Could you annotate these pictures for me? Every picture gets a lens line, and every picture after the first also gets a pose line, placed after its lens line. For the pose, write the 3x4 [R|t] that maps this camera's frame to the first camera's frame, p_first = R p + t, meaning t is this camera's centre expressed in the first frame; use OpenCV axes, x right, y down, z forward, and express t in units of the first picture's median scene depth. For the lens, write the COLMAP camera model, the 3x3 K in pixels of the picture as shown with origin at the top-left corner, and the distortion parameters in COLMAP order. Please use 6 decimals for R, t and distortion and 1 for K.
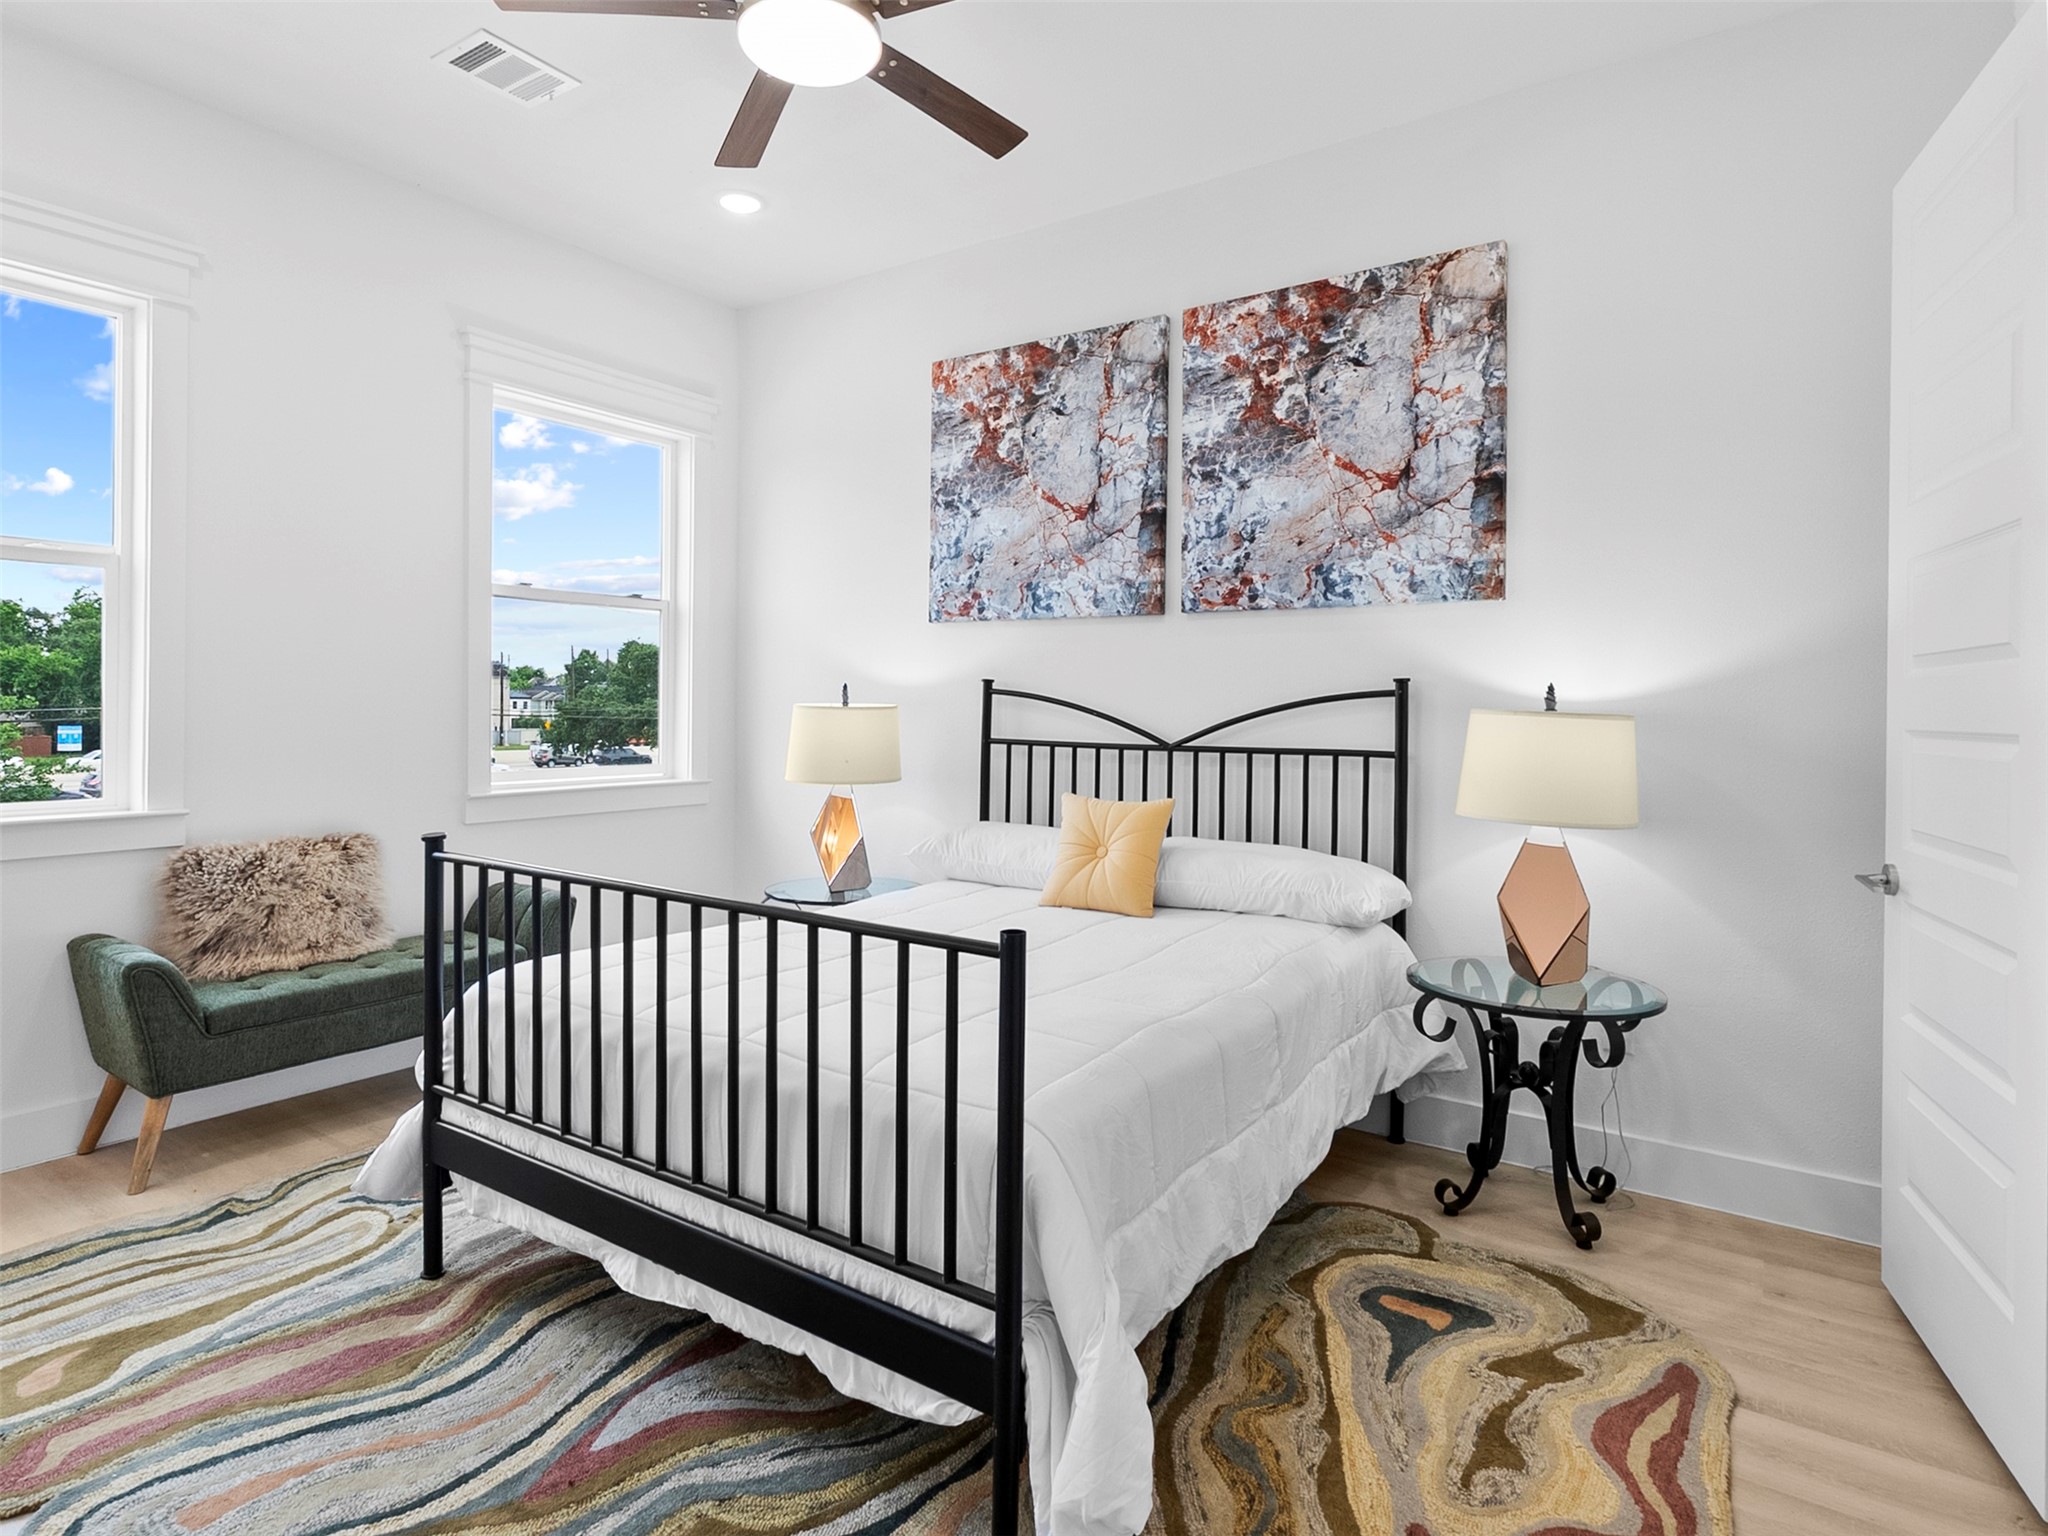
lens RADIAL K [[1114.6, 0, 1025.4], [0, 1114.6, 756.5], [0, 0, 1]] dist [-0.005514, 0.002878]
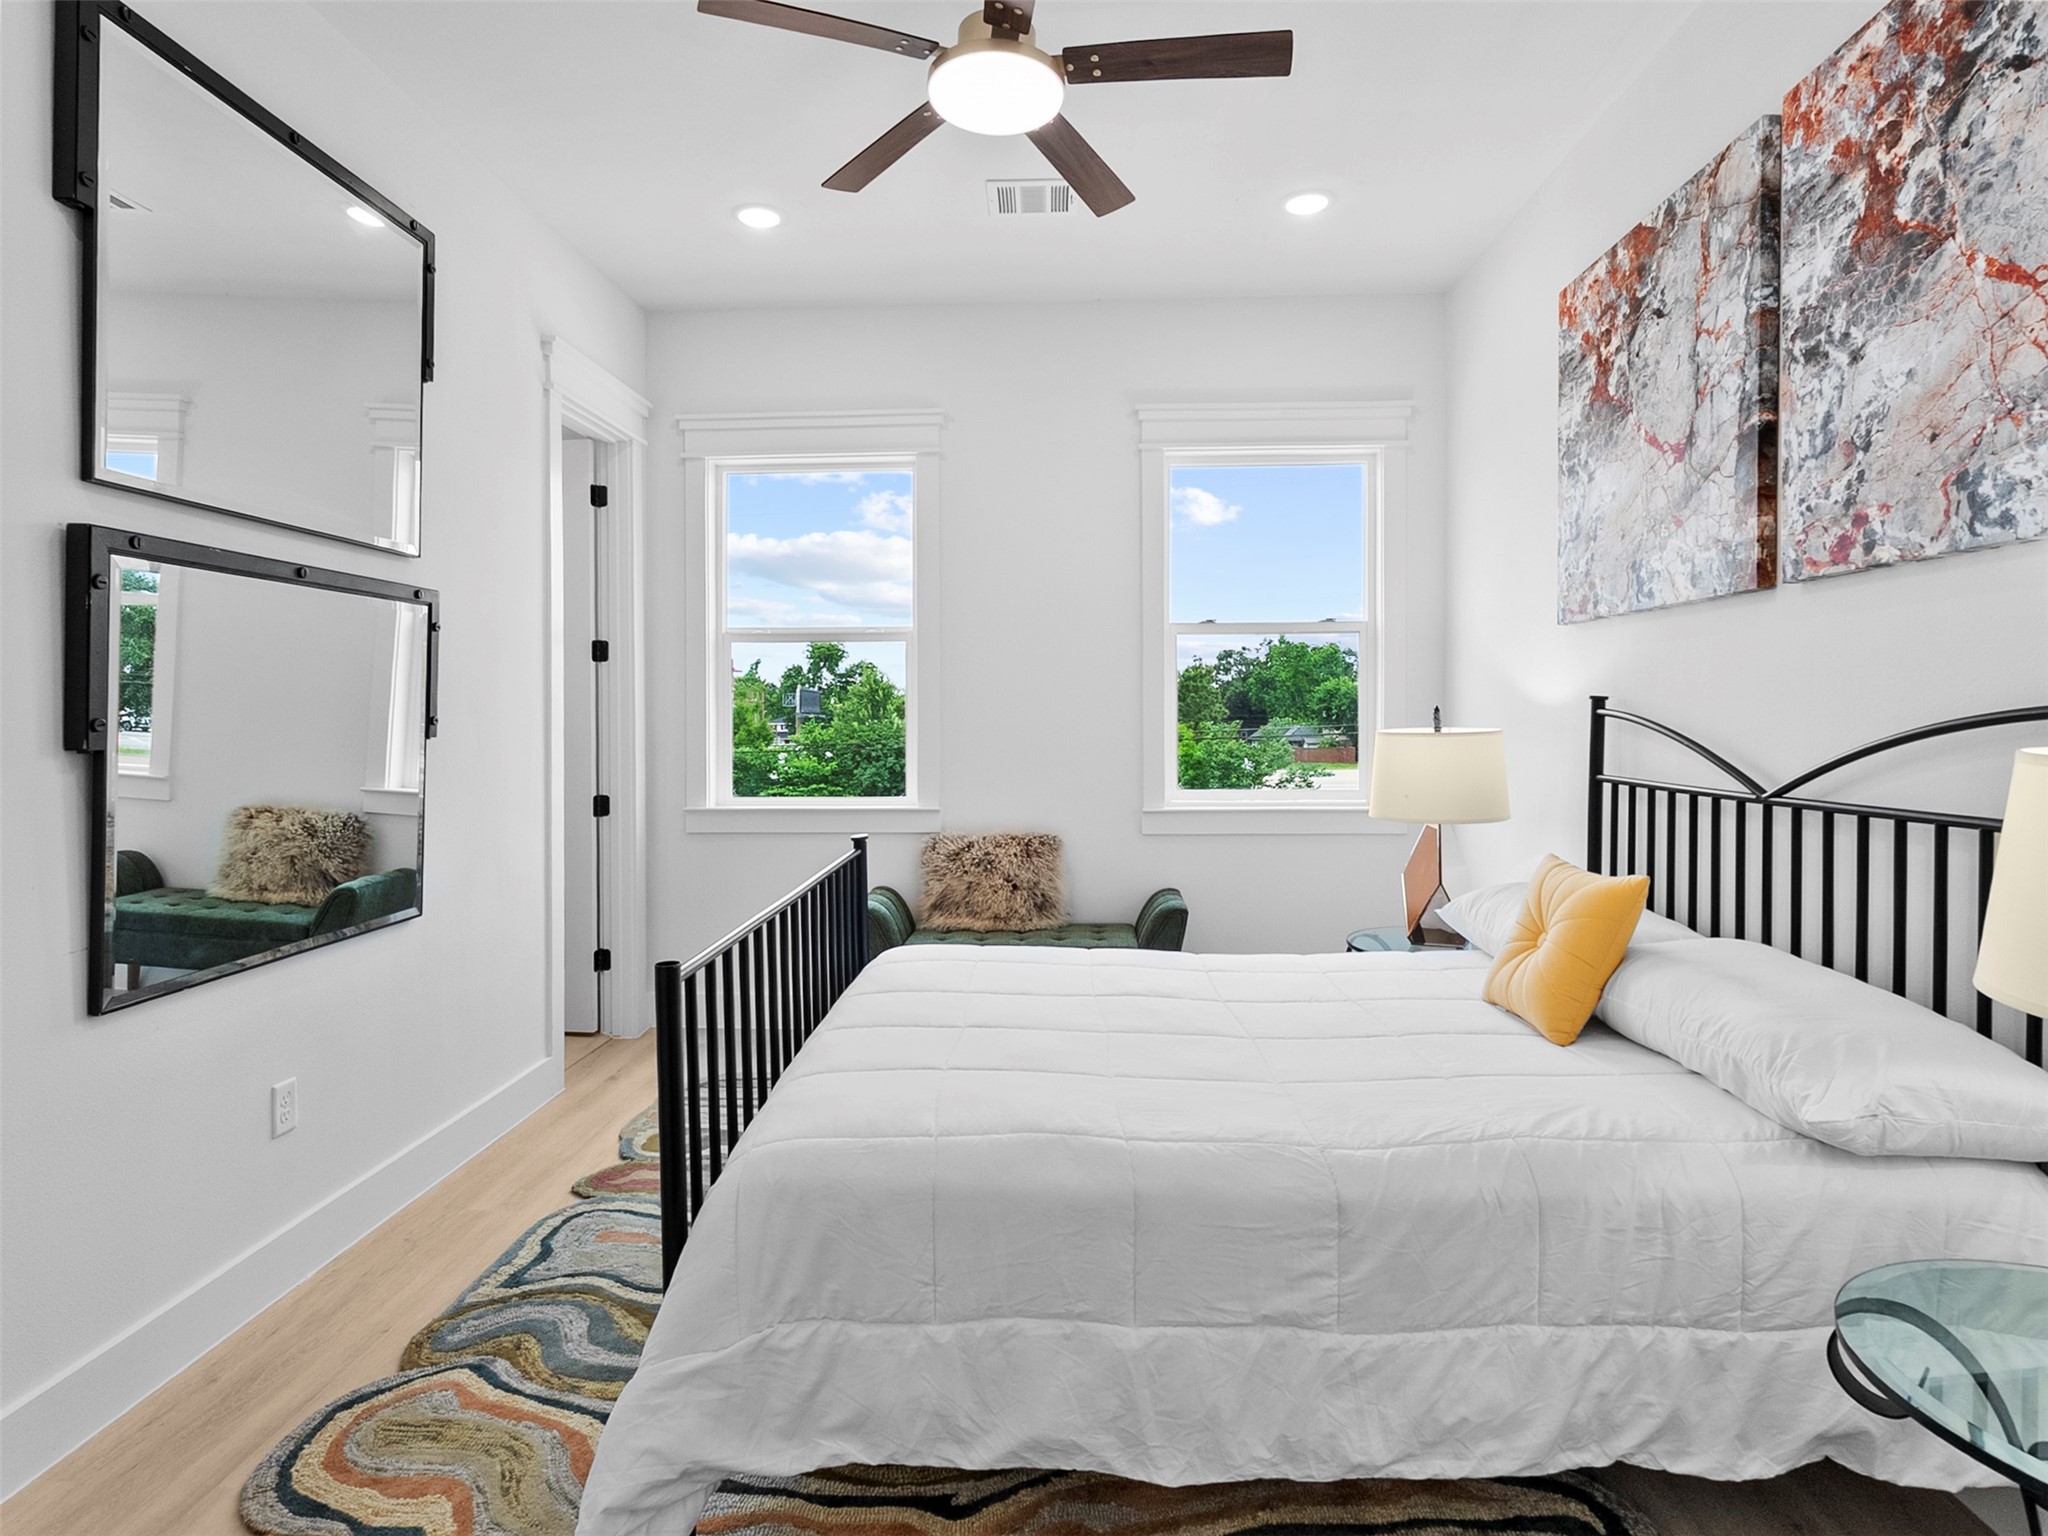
lens RADIAL K [[1112.6, 0, 1024.0], [0, 1112.6, 768.0], [0, 0, 1]] dist [0.005242, -0.003003]
pose [[0.519432, 0.027207, -0.854079, 0.470406], [-0.029560, 0.999467, 0.013860, -0.023072], [0.854001, 0.018047, 0.519959, 0.326399]]
